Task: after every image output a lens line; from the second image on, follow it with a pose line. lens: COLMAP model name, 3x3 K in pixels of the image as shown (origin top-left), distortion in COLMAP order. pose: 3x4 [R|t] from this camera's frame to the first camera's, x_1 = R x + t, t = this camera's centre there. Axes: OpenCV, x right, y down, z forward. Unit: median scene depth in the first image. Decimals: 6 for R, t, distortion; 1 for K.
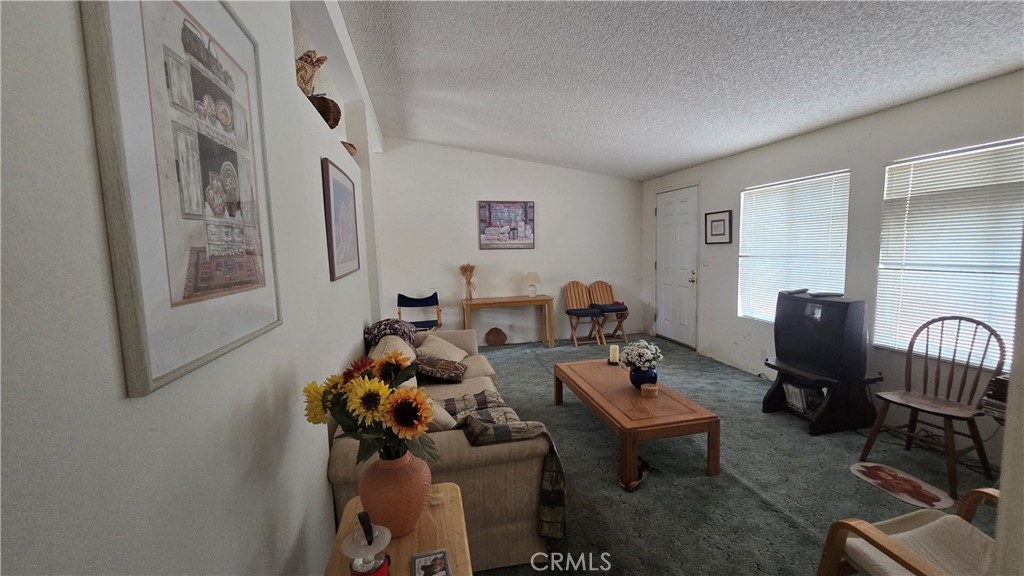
lens RADIAL K [[424.0, 0, 520.5], [0, 424.0, 283.8], [0, 0, 1]] dist [-0.007462, 0.000070]
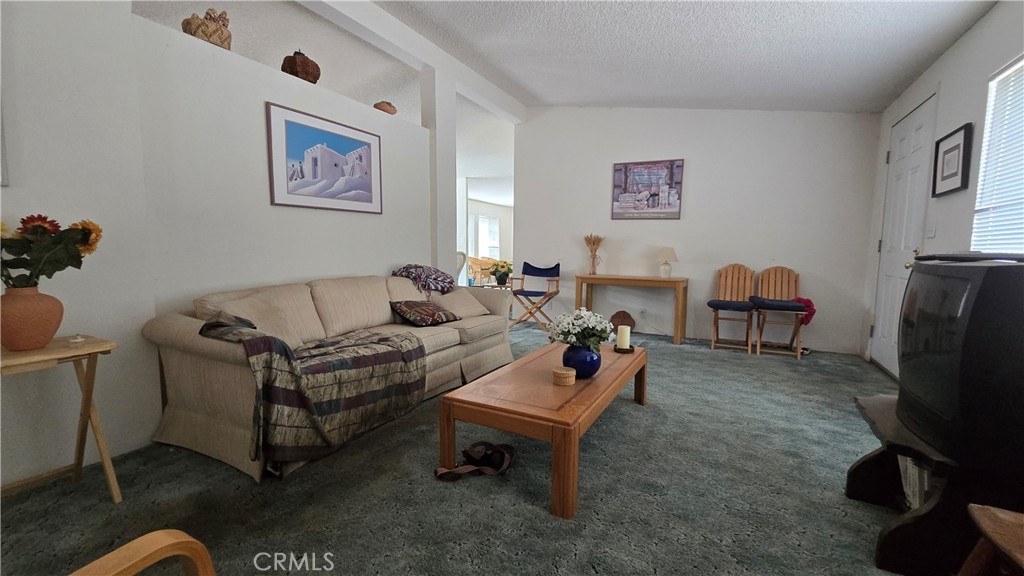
lens RADIAL K [[424.0, 0, 517.2], [0, 424.0, 289.1], [0, 0, 1]] dist [-0.007462, 0.000070]
pose [[0.755839, 0.100045, -0.647069, 0.336339], [-0.095046, 0.994555, 0.042747, 0.043480], [0.647822, 0.029192, 0.761232, 0.207231]]
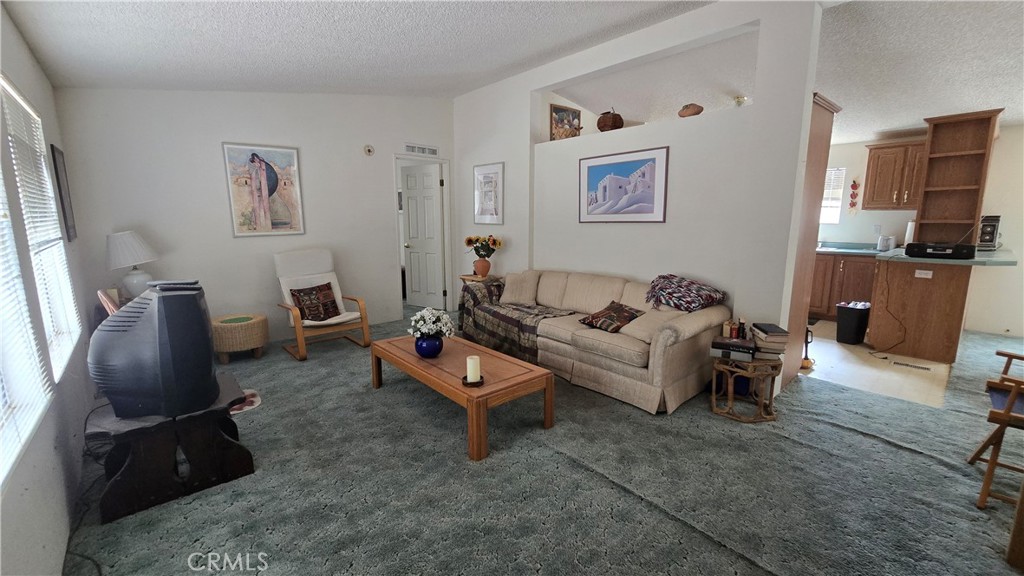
lens RADIAL K [[424.0, 0, 513.7], [0, 424.0, 290.7], [0, 0, 1]] dist [-0.007462, 0.000070]
pose [[-0.879726, 0.102965, -0.464198, 0.284427], [-0.024845, 0.964984, 0.261130, -0.077154], [0.474831, 0.241256, -0.846364, 0.971500]]
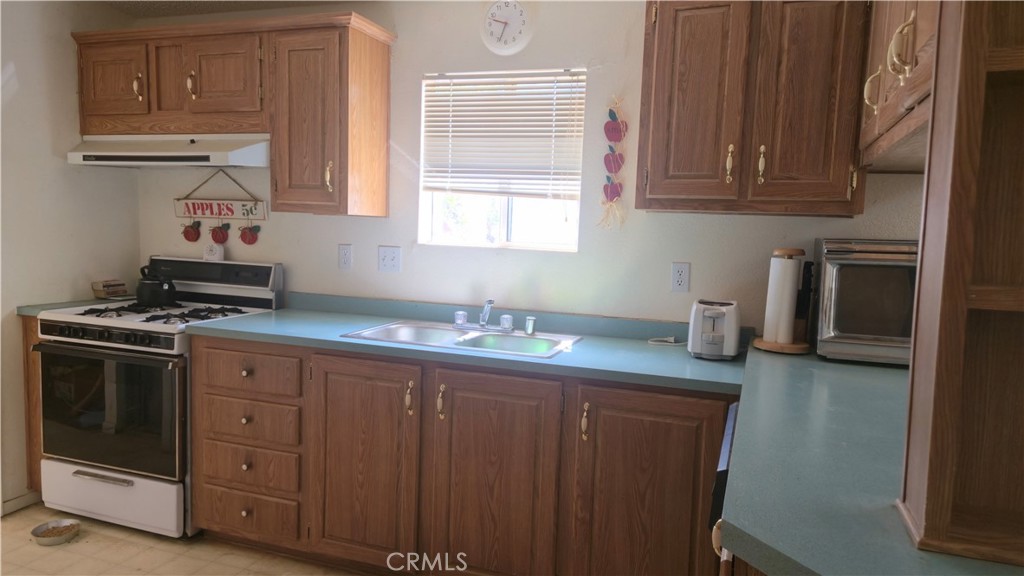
lens RADIAL K [[689.5, 0, 517.6], [0, 689.5, 293.0], [0, 0, 1]] dist [0.057595, -0.051159]
pose [[-0.542961, 0.081961, -0.835749, -0.317060], [-0.103240, 0.981161, 0.163293, -0.043145], [0.833388, 0.174944, -0.524271, 0.727433]]
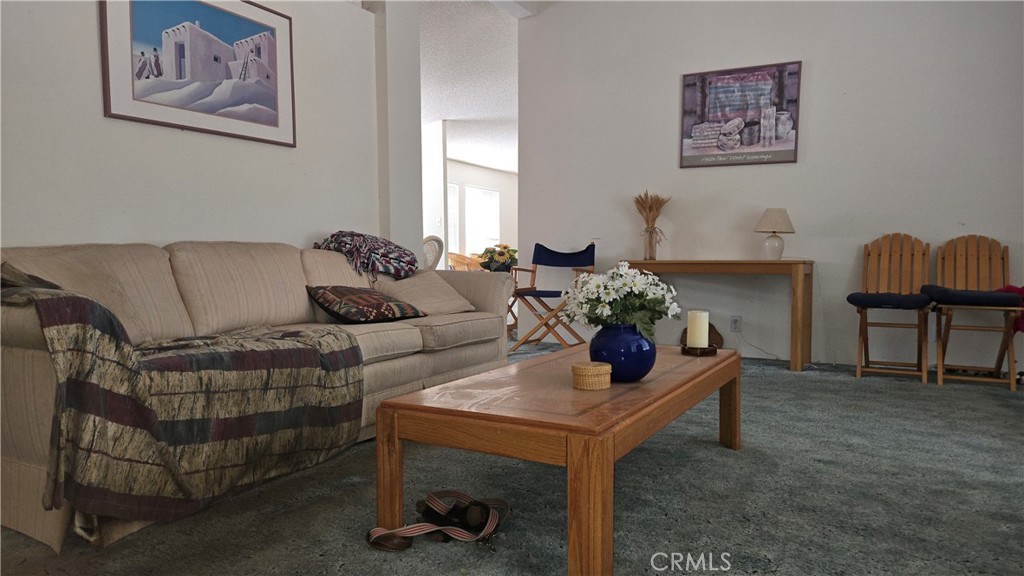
lens RADIAL K [[689.5, 0, 512.8], [0, 689.5, 294.5], [0, 0, 1]] dist [0.057595, -0.051159]
pose [[0.736816, 0.066624, -0.672803, 0.338952], [-0.084246, 0.996424, 0.006410, 0.087614], [0.670824, 0.051958, 0.739794, 0.227637]]
